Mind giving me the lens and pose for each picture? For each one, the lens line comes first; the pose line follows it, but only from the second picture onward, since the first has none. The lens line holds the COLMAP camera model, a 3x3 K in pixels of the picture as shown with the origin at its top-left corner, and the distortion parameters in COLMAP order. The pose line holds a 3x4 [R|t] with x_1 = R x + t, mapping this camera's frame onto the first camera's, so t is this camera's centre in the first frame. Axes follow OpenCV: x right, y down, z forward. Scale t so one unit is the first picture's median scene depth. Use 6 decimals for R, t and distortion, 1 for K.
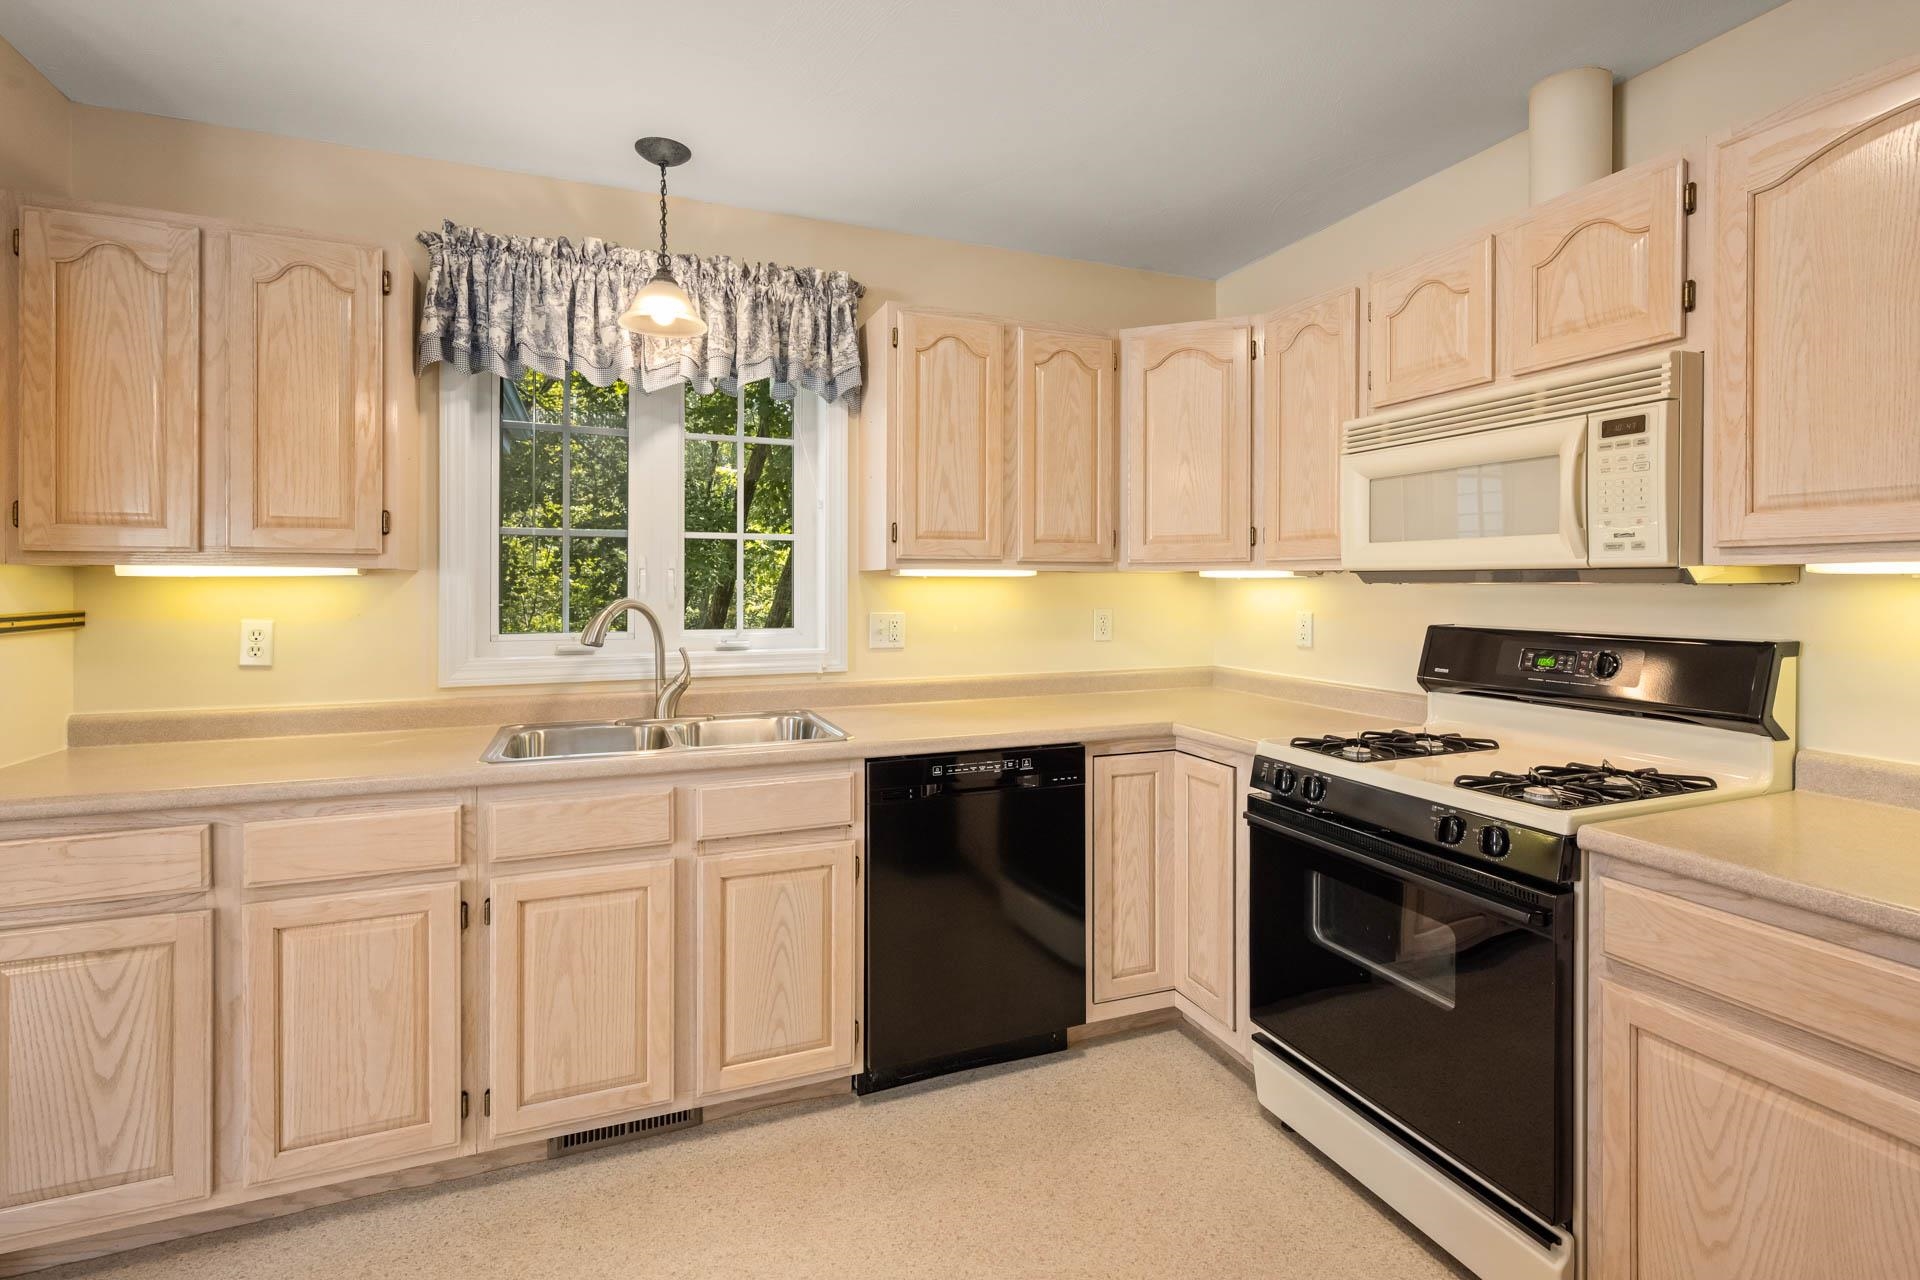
lens RADIAL K [[900.2, 0, 964.3], [0, 900.2, 580.7], [0, 0, 1]] dist [-0.000465, 0.000671]
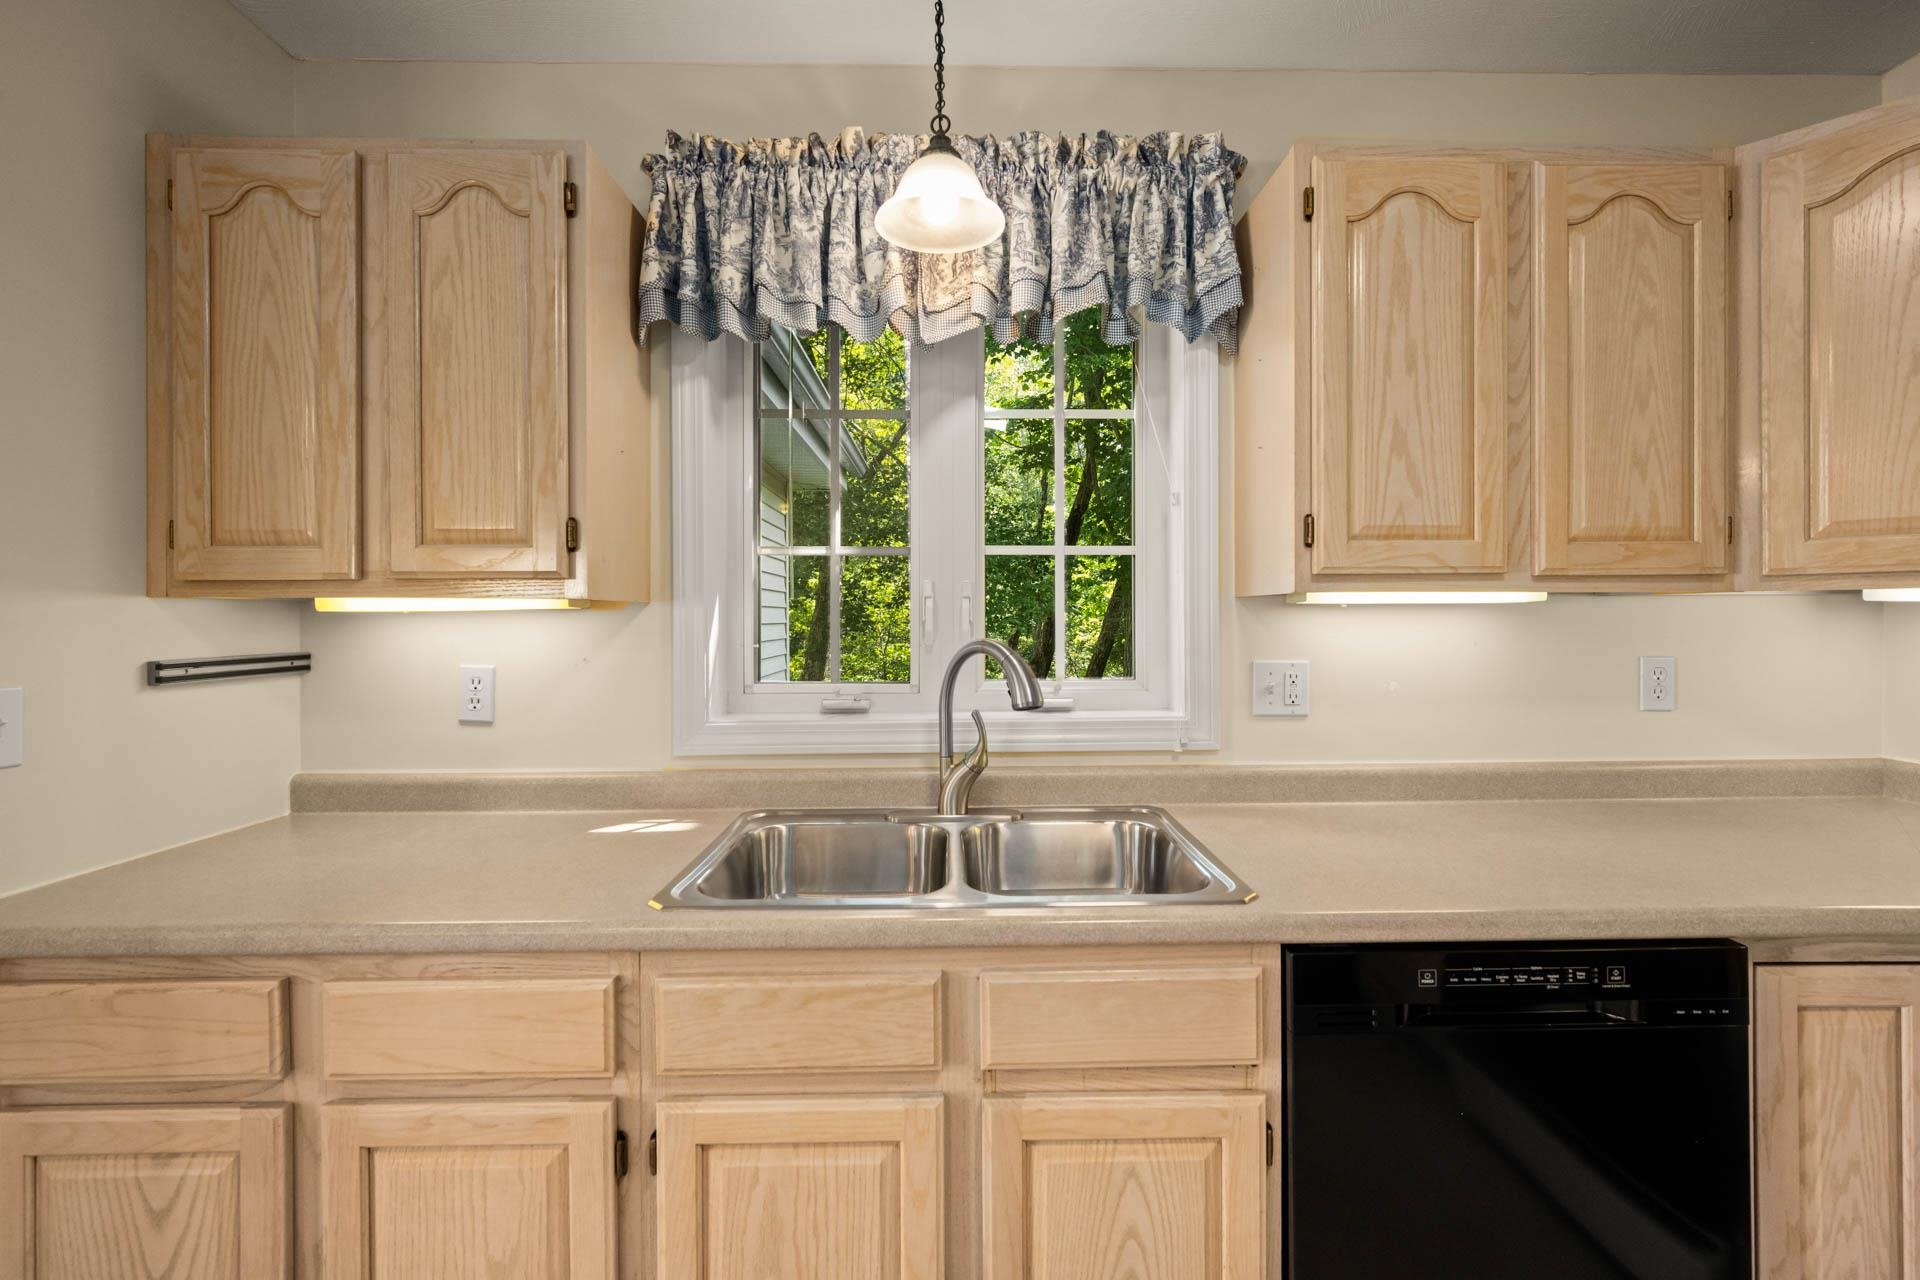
lens RADIAL K [[822.2, 0, 966.2], [0, 822.2, 619.4], [0, 0, 1]] dist [-0.002004, 0.000063]
pose [[0.932846, -0.003371, -0.360259, -0.108514], [0.006360, 0.999954, 0.007114, 0.000239], [0.360218, -0.008928, 0.932825, 0.473569]]
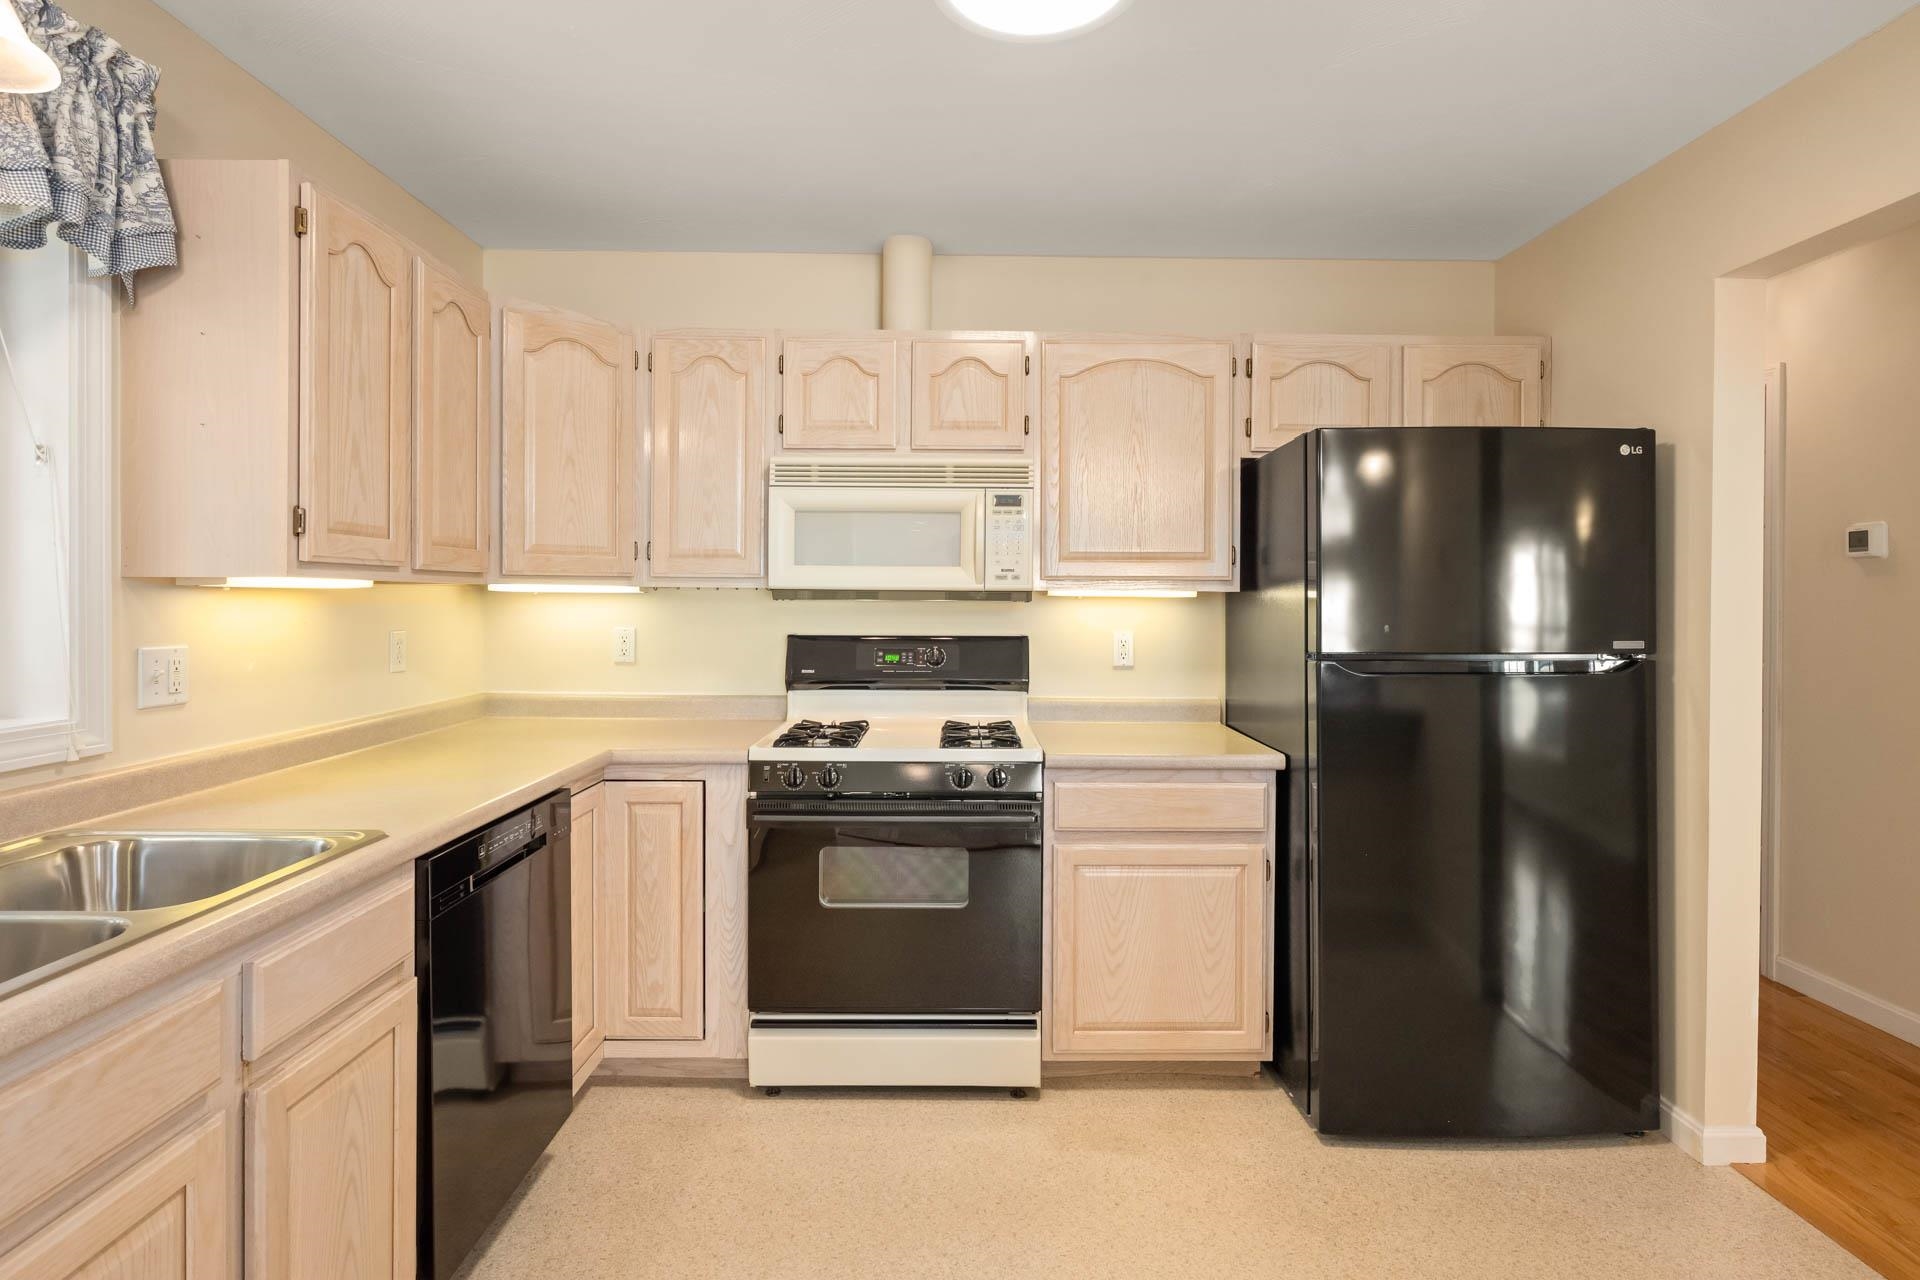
lens RADIAL K [[969.2, 0, 978.9], [0, 969.2, 591.4], [0, 0, 1]] dist [-0.002914, -0.001386]
pose [[0.352488, 0.008145, 0.935781, -0.645948], [-0.007910, 0.999952, -0.005724, -0.002785], [-0.935783, -0.005385, 0.352536, 0.340061]]
